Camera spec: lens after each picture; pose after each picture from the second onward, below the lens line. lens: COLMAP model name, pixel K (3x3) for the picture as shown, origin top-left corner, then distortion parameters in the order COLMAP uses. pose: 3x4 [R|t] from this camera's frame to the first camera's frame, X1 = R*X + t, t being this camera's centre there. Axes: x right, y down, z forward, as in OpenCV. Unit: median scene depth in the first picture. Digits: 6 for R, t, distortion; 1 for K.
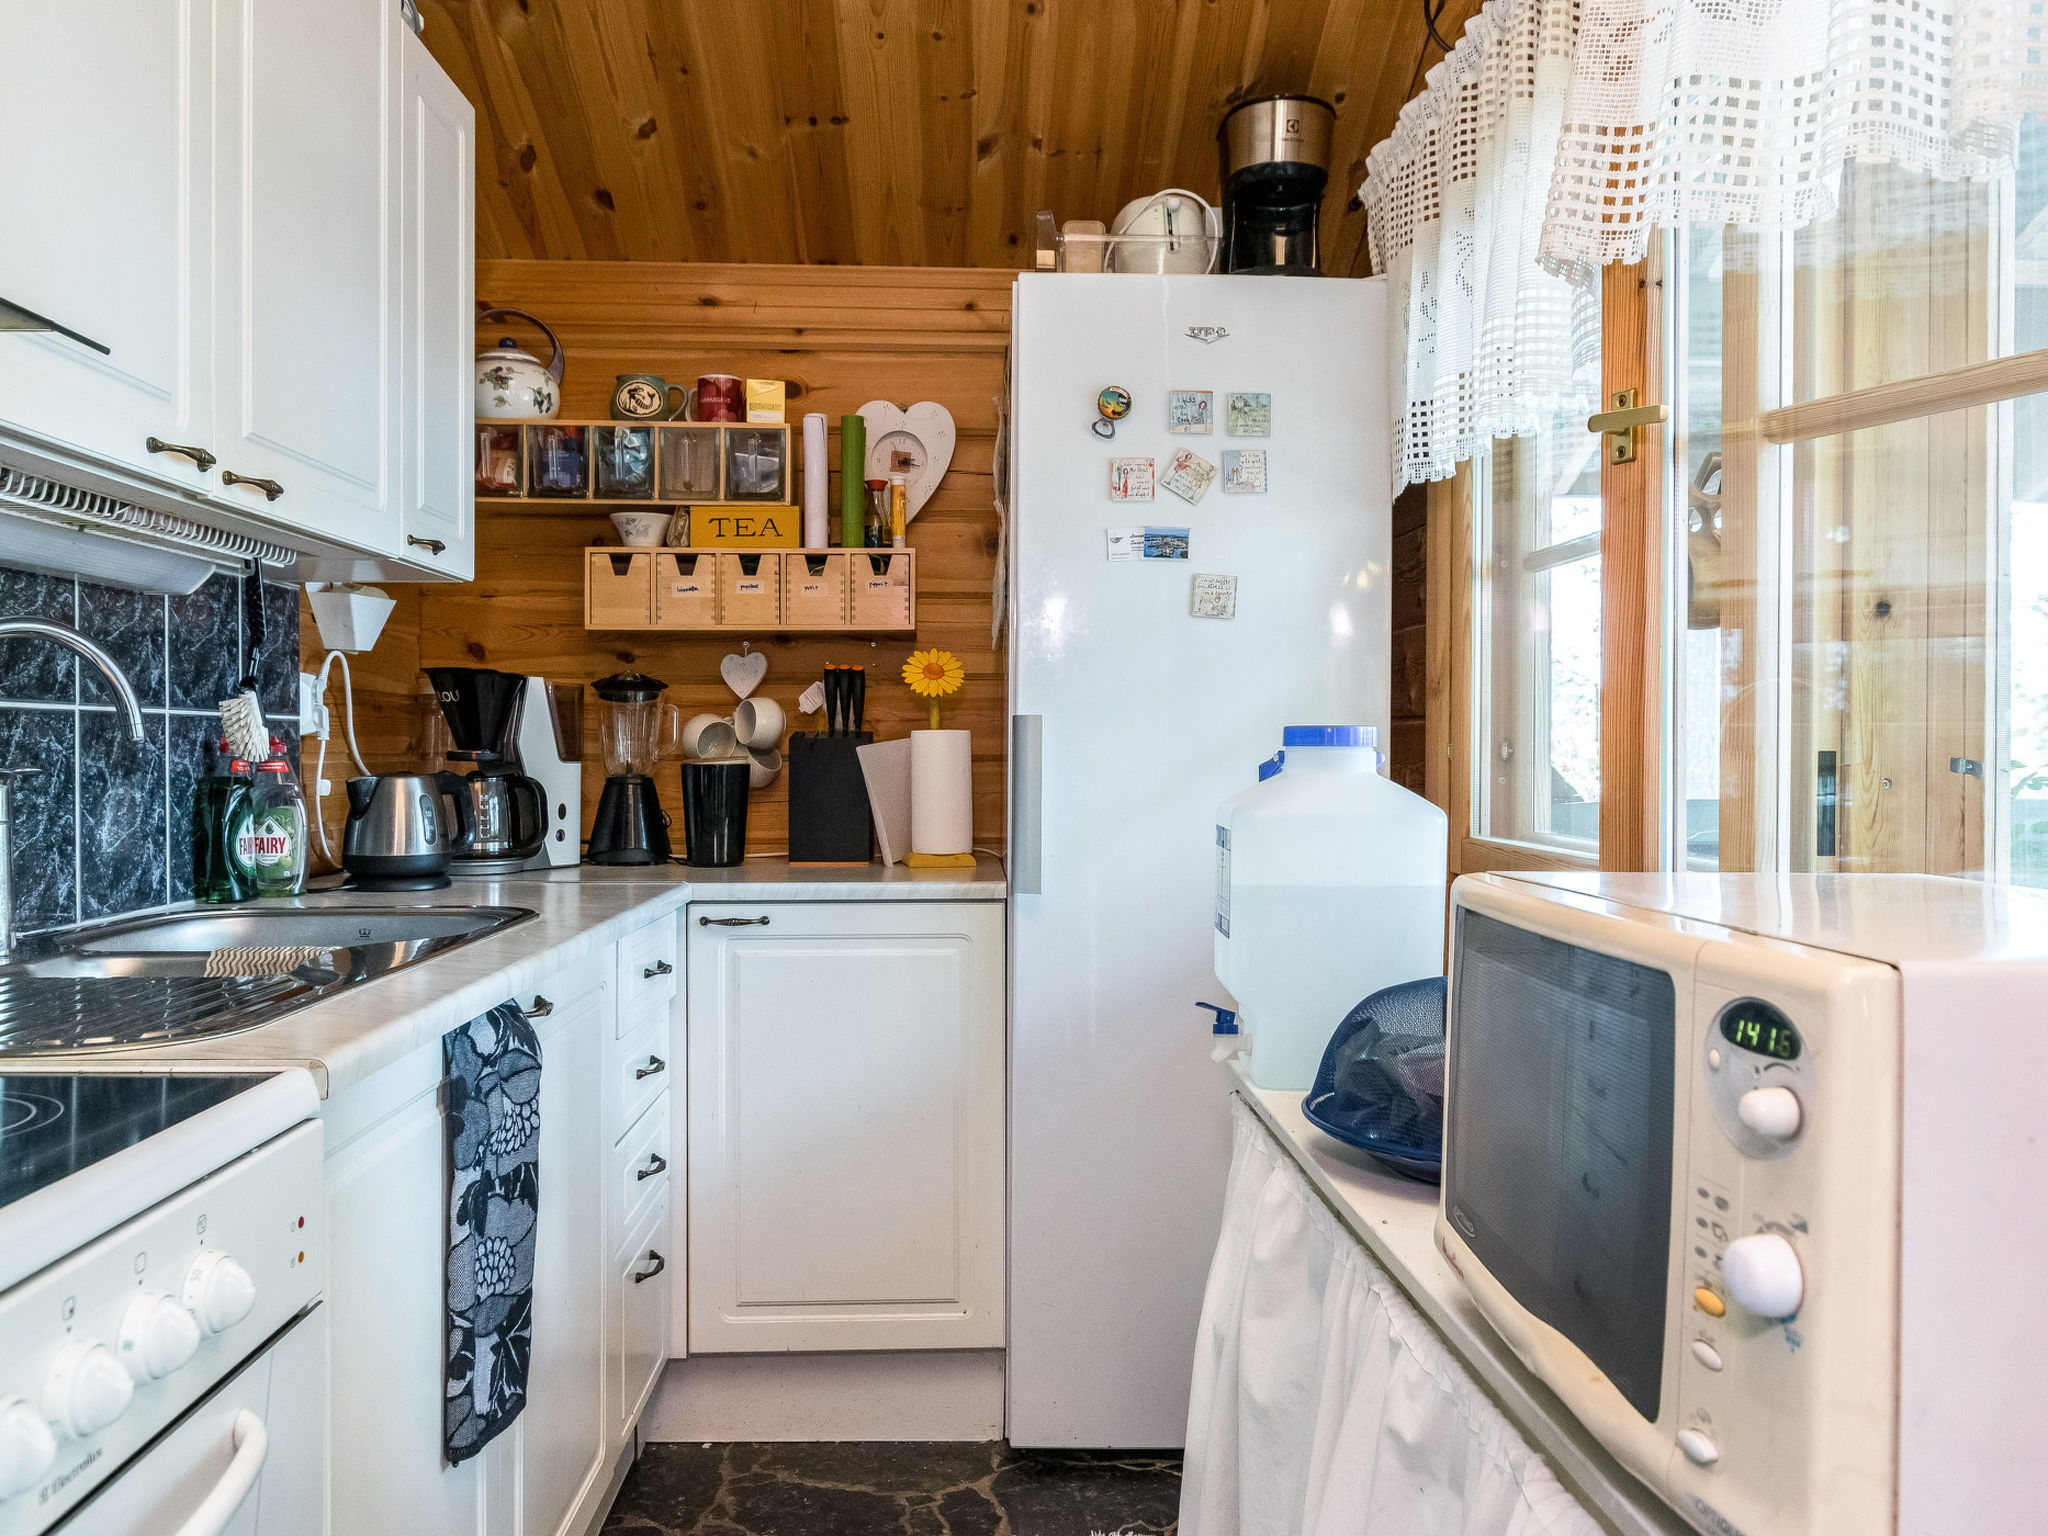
lens RADIAL K [[1565.7, 0, 1024.0], [0, 1565.7, 768.0], [0, 0, 1]] dist [-0.006553, -0.003433]
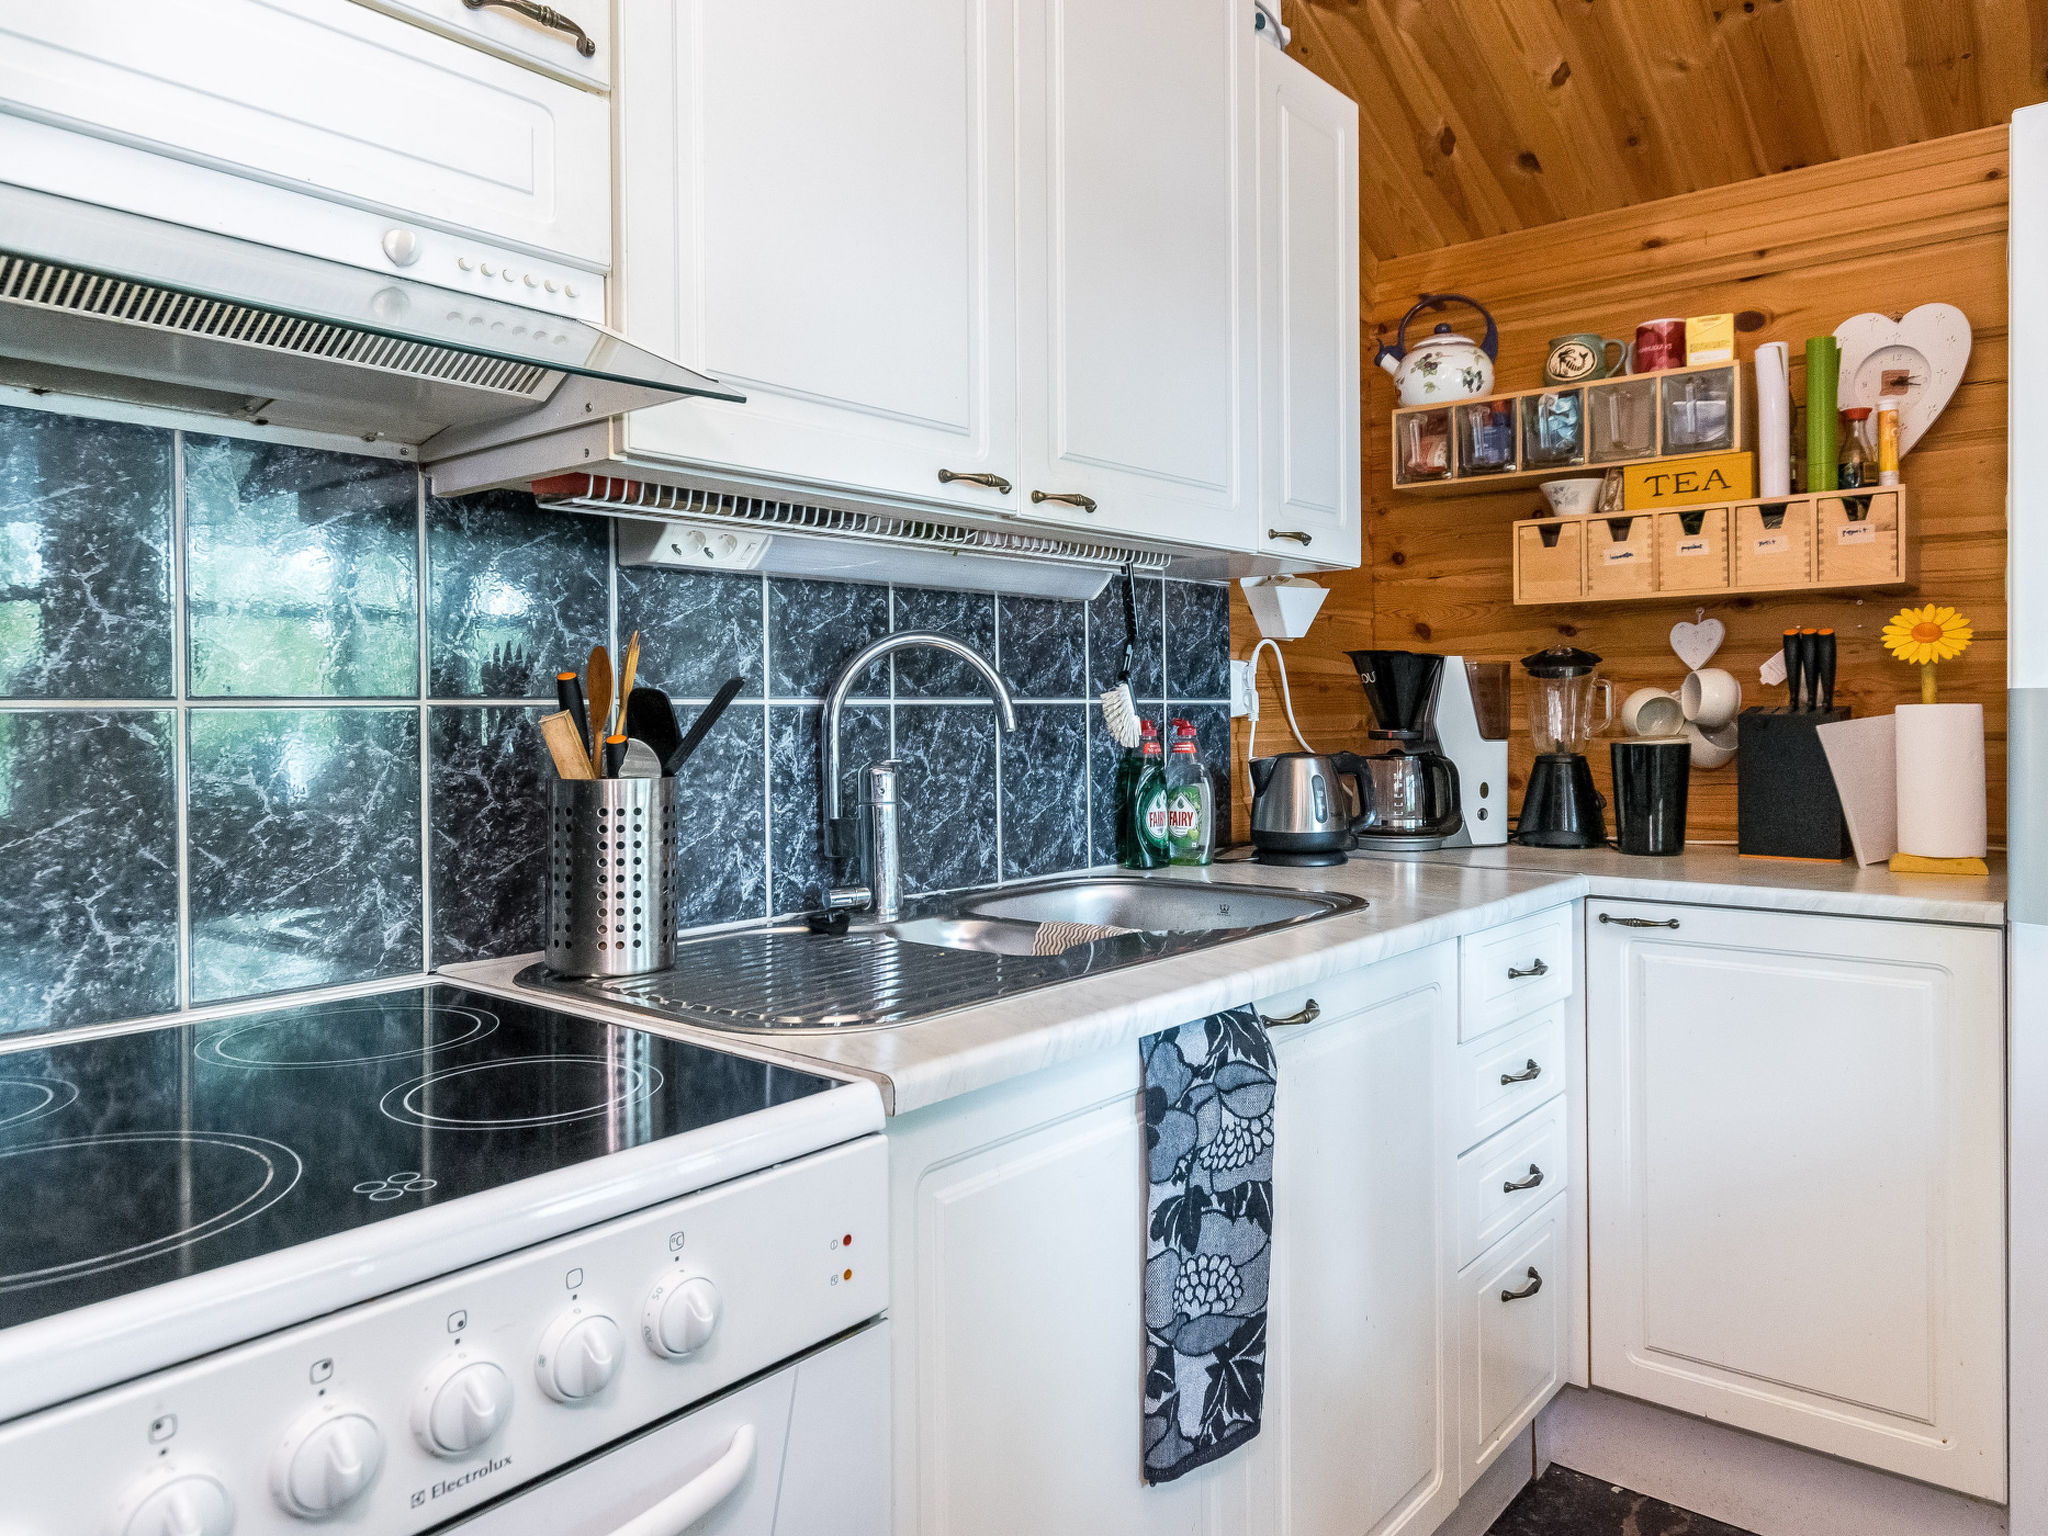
lens RADIAL K [[1399.2, 0, 1022.6], [0, 1399.2, 723.3], [0, 0, 1]] dist [0.000911, 0.001128]
pose [[0.746776, -0.001326, -0.665074, 0.080043], [0.000670, 0.999999, -0.001242, -0.014344], [0.665075, 0.000482, 0.746776, 0.148452]]
